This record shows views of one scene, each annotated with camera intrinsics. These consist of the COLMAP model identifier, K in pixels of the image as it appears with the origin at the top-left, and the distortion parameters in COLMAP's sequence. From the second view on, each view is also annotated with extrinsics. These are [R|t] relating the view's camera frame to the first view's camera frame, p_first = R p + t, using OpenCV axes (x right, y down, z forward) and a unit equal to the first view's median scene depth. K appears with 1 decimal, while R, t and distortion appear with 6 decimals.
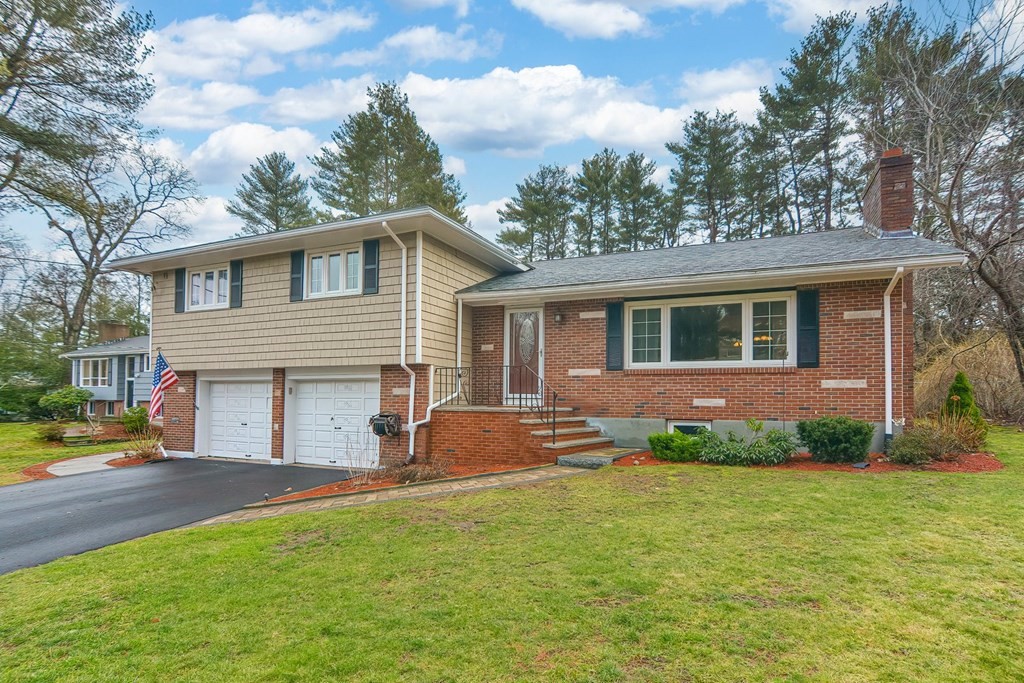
lens RADIAL K [[504.2, 0, 488.9], [0, 504.2, 399.5], [0, 0, 1]] dist [-0.011506, 0.006188]
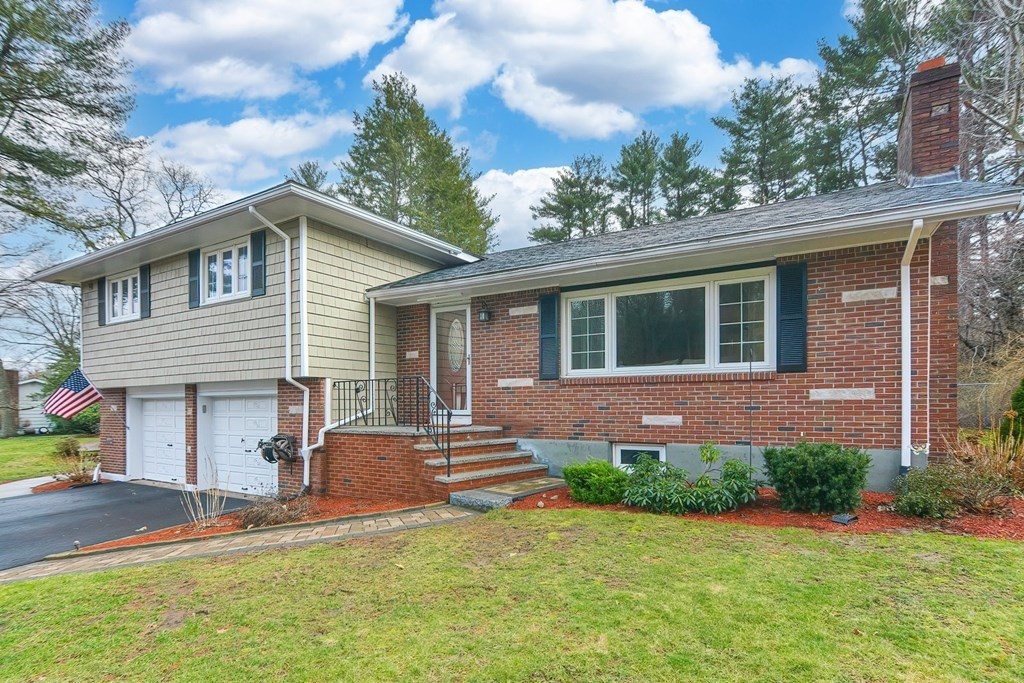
lens RADIAL K [[504.2, 0, 489.6], [0, 504.2, 416.3], [0, 0, 1]] dist [-0.011506, 0.006188]
pose [[0.992732, -0.012247, -0.119725, 0.247445], [0.015230, 0.999595, 0.024030, -0.020610], [0.119382, -0.025679, 0.992516, 0.196213]]
